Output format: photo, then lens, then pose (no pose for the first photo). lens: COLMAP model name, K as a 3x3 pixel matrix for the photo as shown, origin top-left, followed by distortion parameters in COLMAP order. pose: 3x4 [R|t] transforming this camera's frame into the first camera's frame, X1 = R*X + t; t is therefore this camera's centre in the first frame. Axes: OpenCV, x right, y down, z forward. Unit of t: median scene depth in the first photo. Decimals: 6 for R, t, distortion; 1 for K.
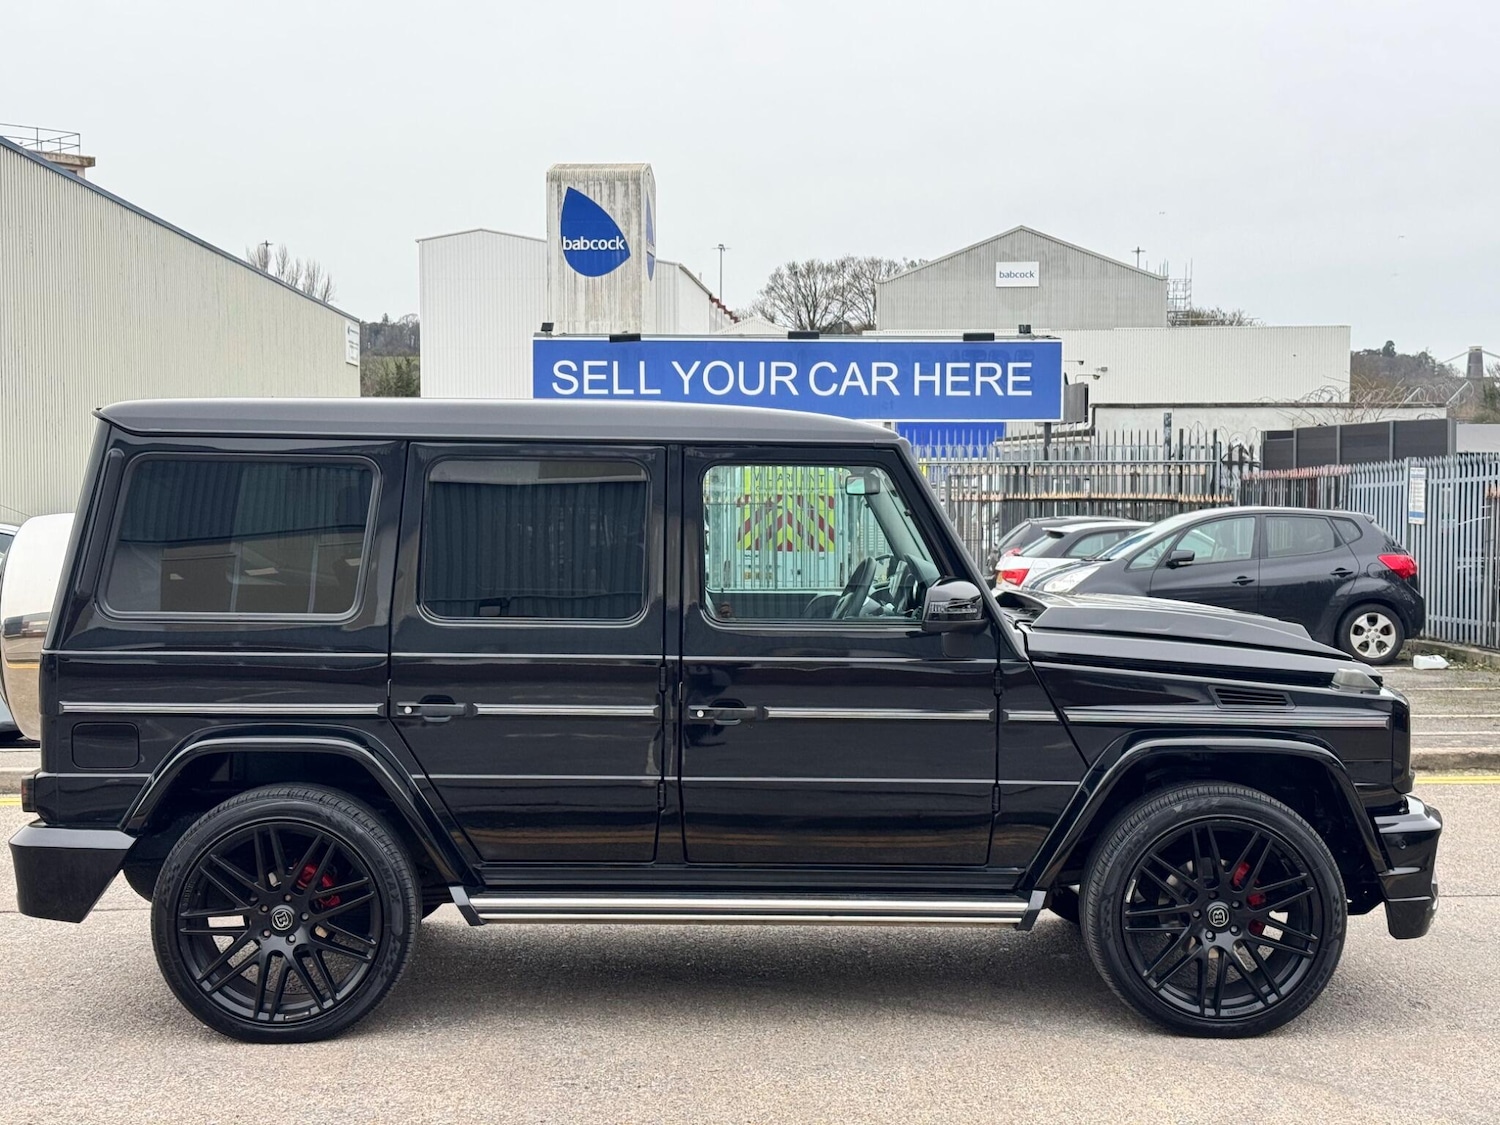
lens RADIAL K [[2095.2, 0, 749.0], [0, 2095.2, 572.9], [0, 0, 1]] dist [0.116055, 0.000000]
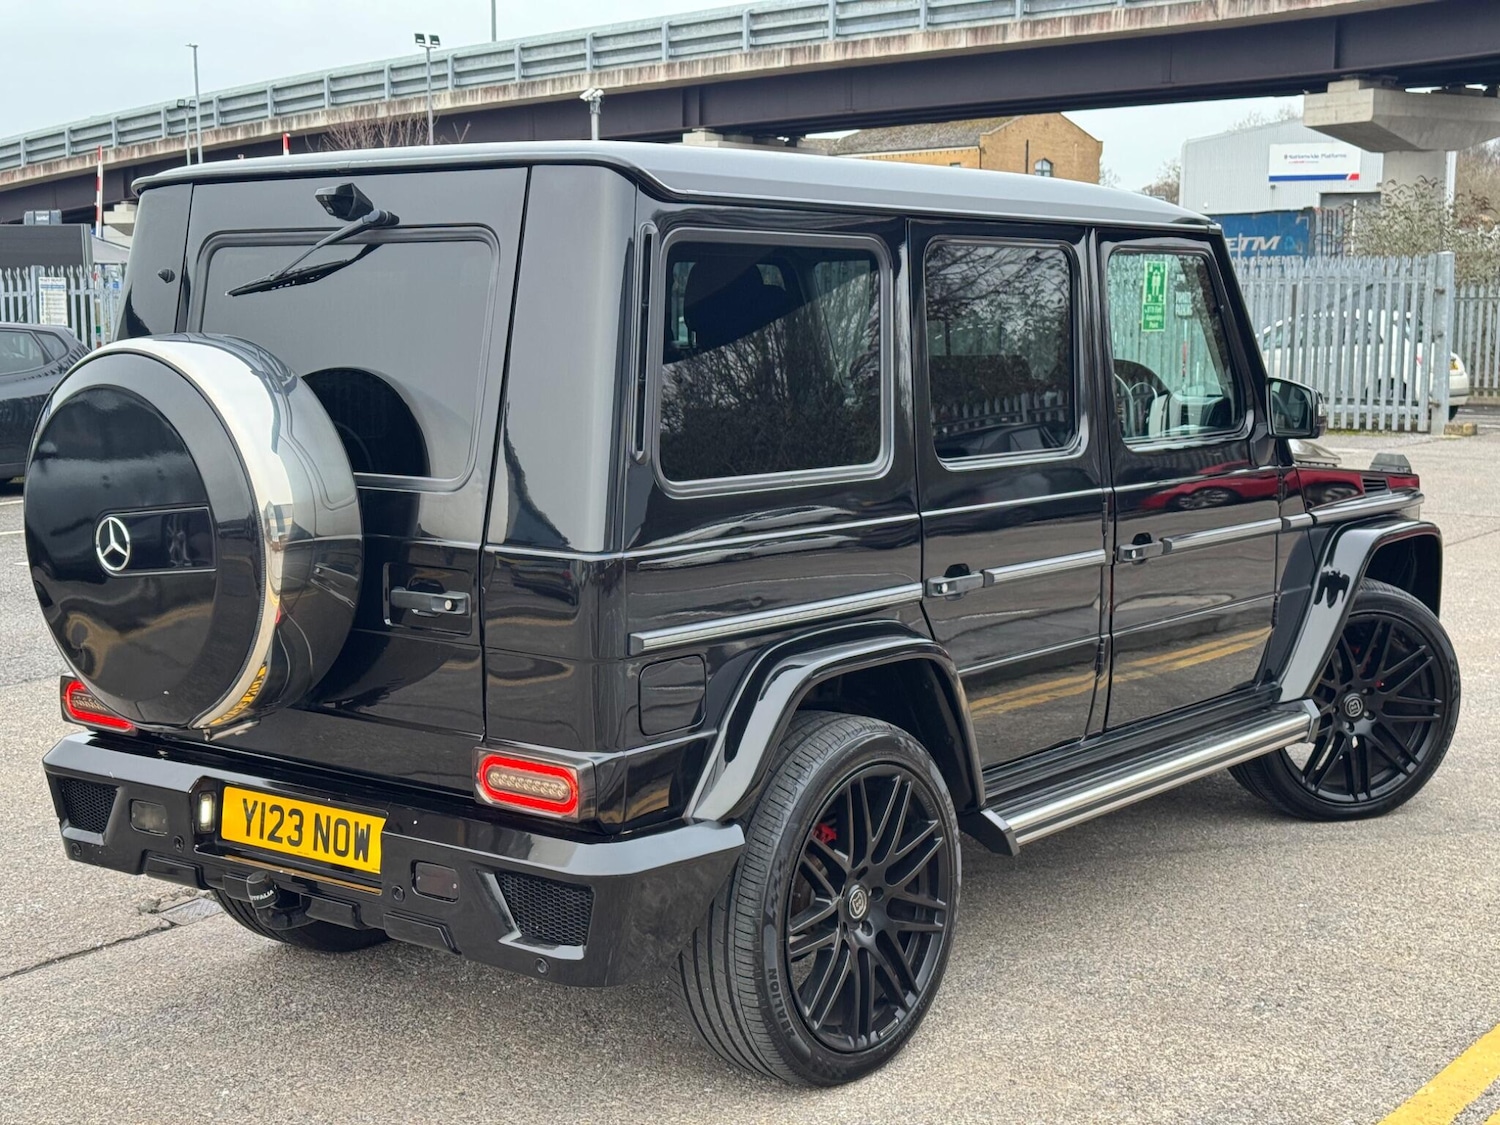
lens RADIAL K [[2095.2, 0, 760.6], [0, 2095.2, 569.4], [0, 0, 1]] dist [0.116055, 0.000000]
pose [[0.638238, -0.104634, 0.762695, -0.745727], [0.040448, 0.993910, 0.102506, -0.018725], [-0.768776, -0.034574, 0.638583, 0.569157]]
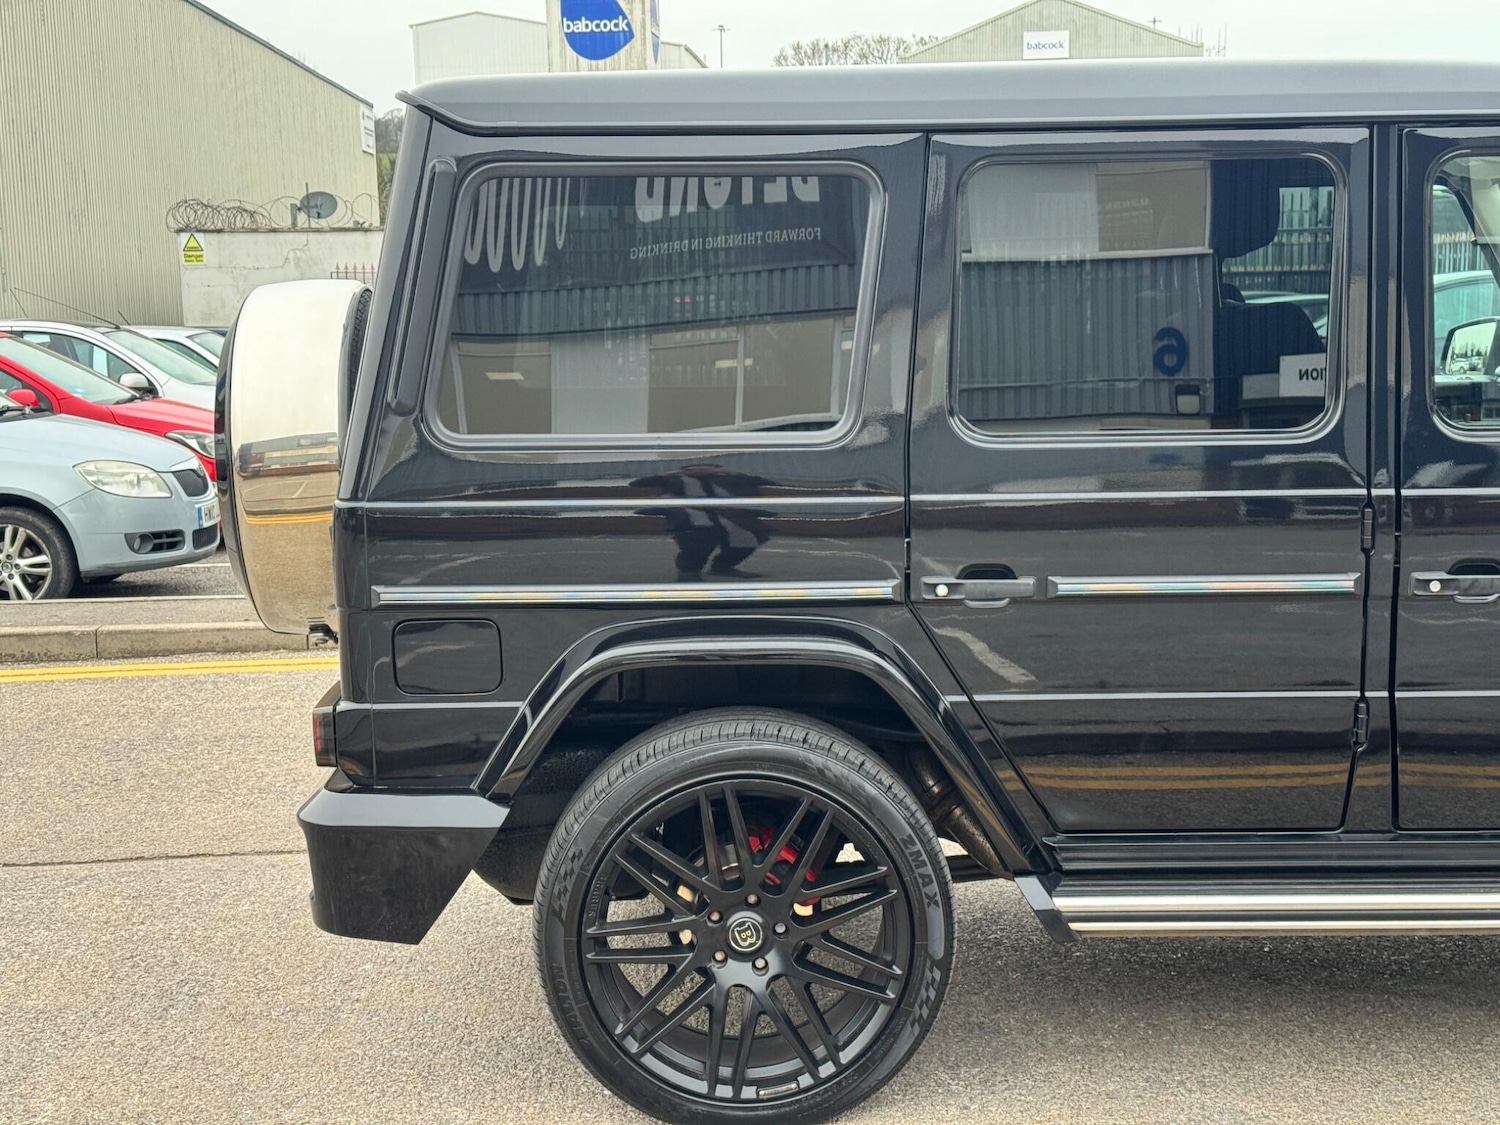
lens RADIAL K [[2095.2, 0, 733.0], [0, 2095.2, 582.1], [0, 0, 1]] dist [0.116055, 0.000000]
pose [[0.999741, -0.021479, -0.007502, -0.213382], [0.022126, 0.994660, 0.100808, 0.001377], [0.005296, -0.100947, 0.994878, 0.398217]]
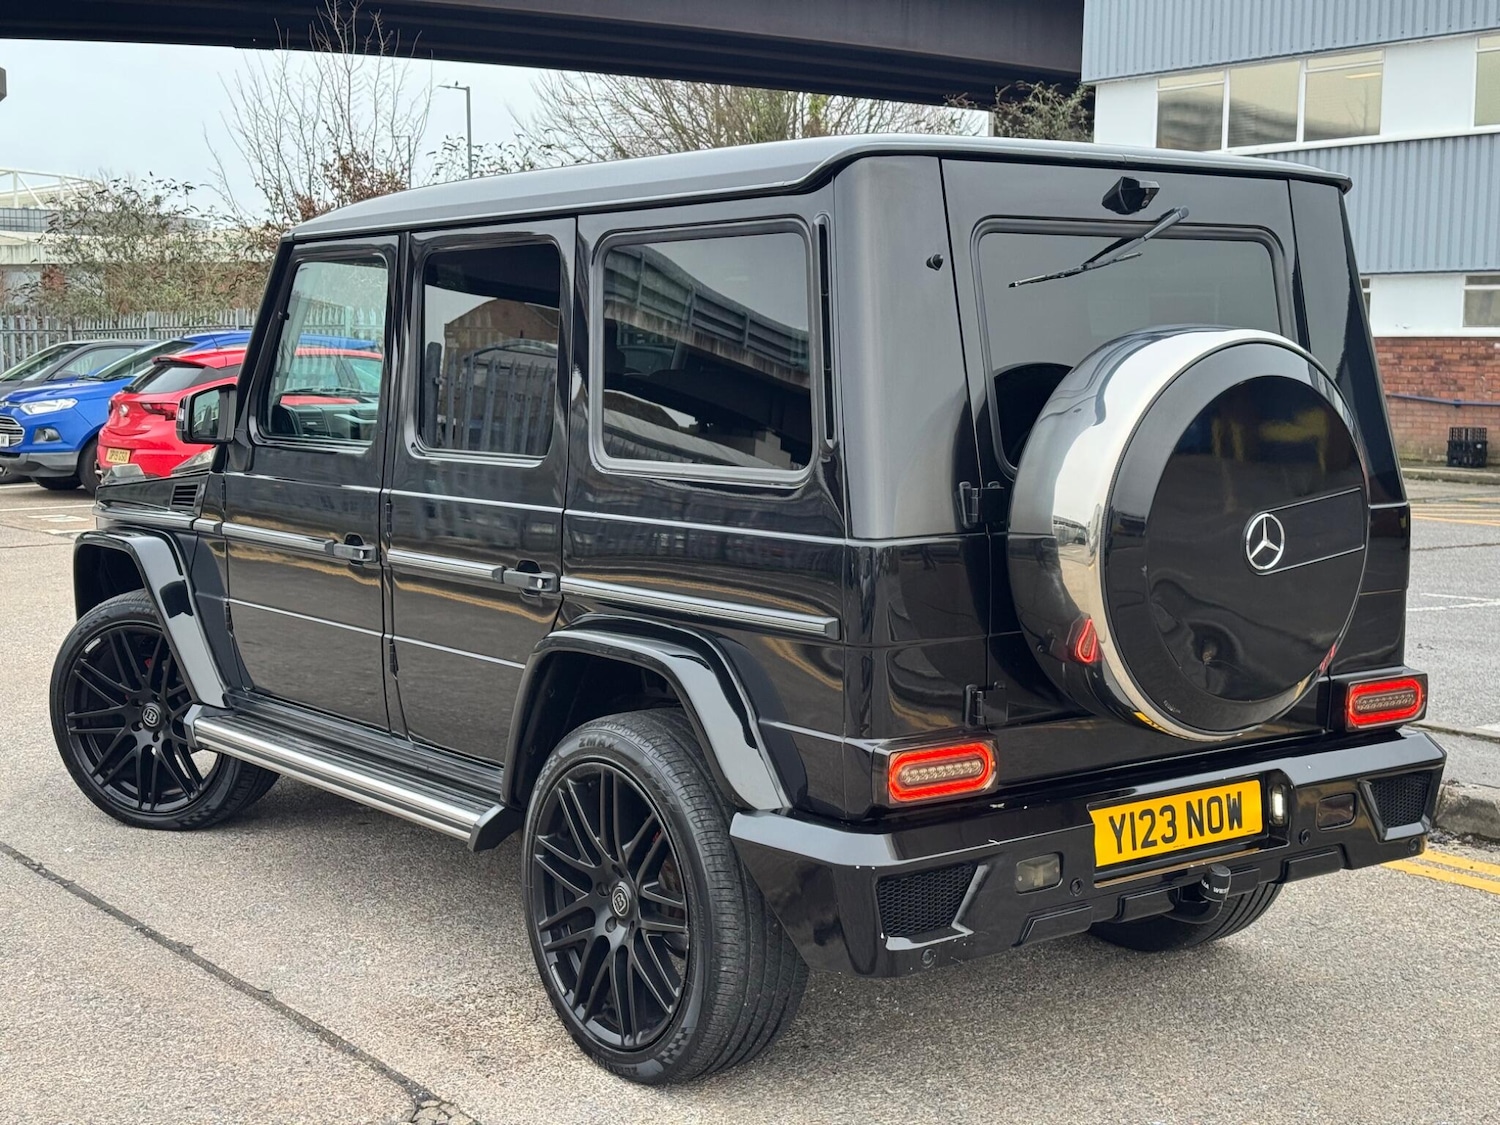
lens RADIAL K [[2095.2, 0, 747.9], [0, 2095.2, 562.3], [0, 0, 1]] dist [0.116055, 0.000000]
pose [[-0.577196, -0.086312, 0.812032, -0.792599], [0.034396, 0.990946, 0.129778, -0.046916], [-0.815881, 0.102838, -0.569001, 1.598534]]
